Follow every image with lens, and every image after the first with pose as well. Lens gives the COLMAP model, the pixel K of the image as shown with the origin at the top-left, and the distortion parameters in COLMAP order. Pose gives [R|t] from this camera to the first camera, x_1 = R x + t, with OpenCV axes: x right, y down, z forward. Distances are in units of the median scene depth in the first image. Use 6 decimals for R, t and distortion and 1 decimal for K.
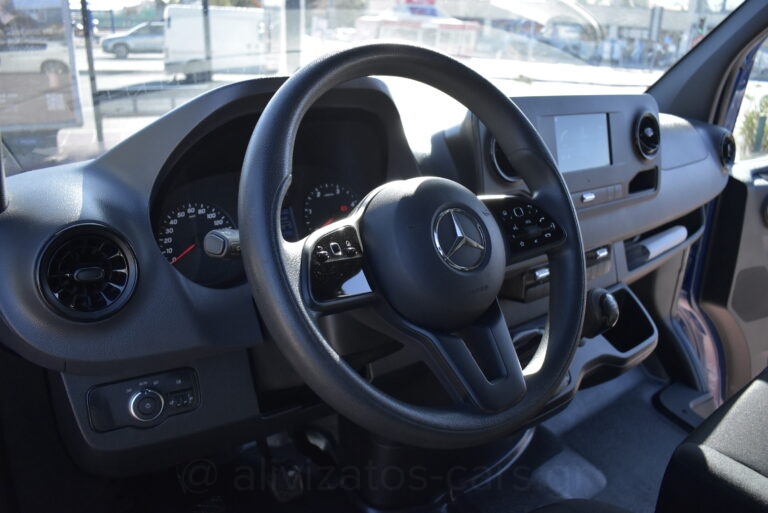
lens RADIAL K [[601.0, 0, 385.5], [0, 601.0, 256.3], [0, 0, 1]] dist [-0.094278, 0.006298]
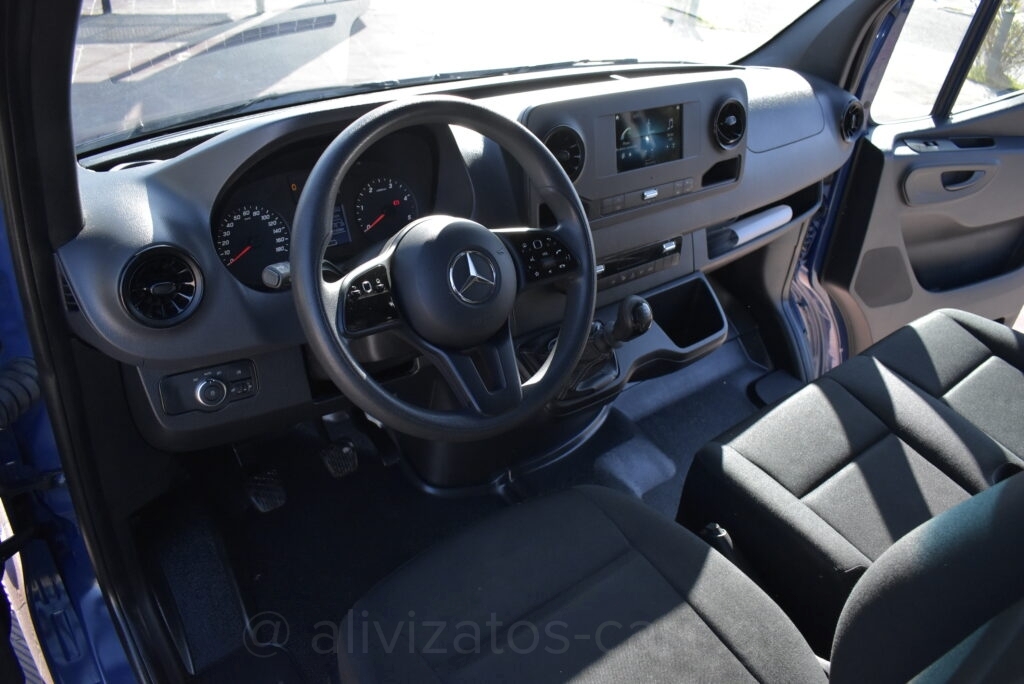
lens RADIAL K [[801.3, 0, 510.5], [0, 801.3, 340.2], [0, 0, 1]] dist [-0.094278, 0.006298]
pose [[0.998866, 0.041457, 0.023405, 0.119807], [-0.045561, 0.975021, 0.217388, -0.184096], [-0.013808, -0.218208, 0.975805, -0.431616]]
